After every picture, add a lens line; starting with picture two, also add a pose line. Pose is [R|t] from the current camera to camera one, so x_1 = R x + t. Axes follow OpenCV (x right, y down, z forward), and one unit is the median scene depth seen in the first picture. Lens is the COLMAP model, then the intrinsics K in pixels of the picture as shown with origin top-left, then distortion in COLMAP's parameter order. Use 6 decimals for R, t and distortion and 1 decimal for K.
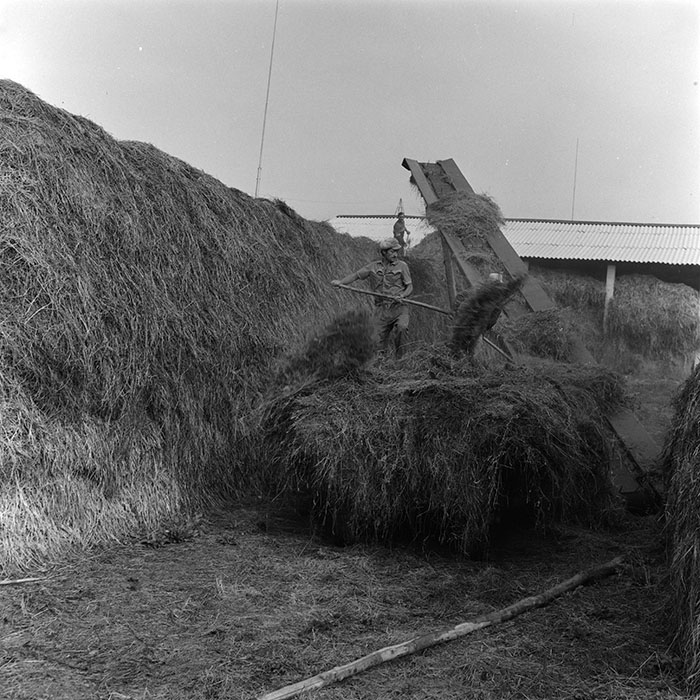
lens RADIAL K [[969.8, 0, 362.8], [0, 969.8, 333.4], [0, 0, 1]] dist [0.022829, -0.000633]
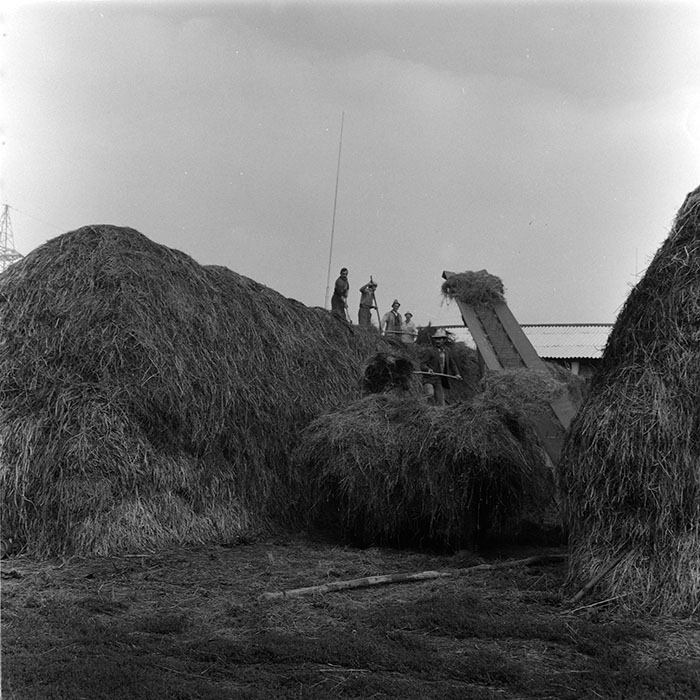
lens RADIAL K [[967.7, 0, 331.7], [0, 967.7, 342.6], [0, 0, 1]] dist [0.059324, -0.074914]
pose [[0.992526, -0.037879, -0.116008, 0.107013], [0.024505, 0.993108, -0.114615, 0.090269], [0.119550, 0.110916, 0.986613, -0.399766]]
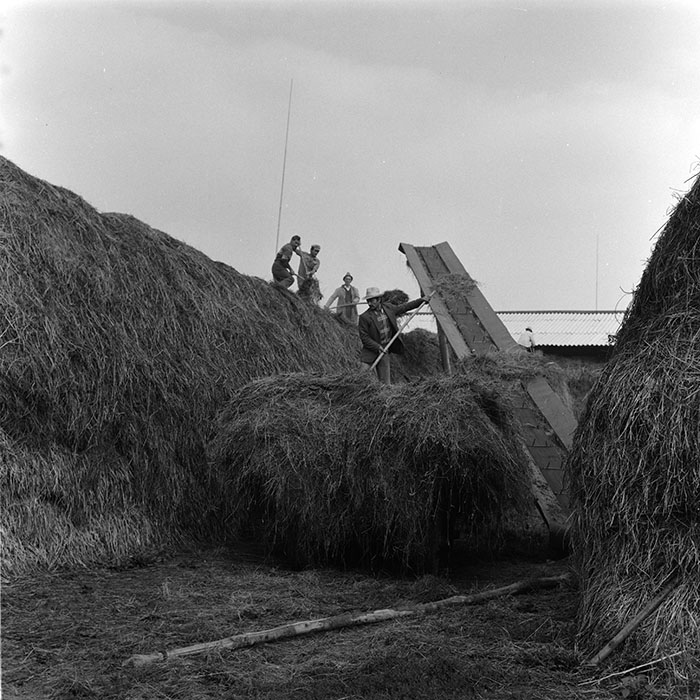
lens RADIAL K [[969.4, 0, 334.1], [0, 969.4, 349.7], [0, 0, 1]] dist [0.050791, -0.005464]
pose [[0.997090, -0.035001, -0.067730, 0.100477], [0.027999, 0.994421, -0.101697, 0.094534], [0.070911, 0.099504, 0.992507, -0.063514]]
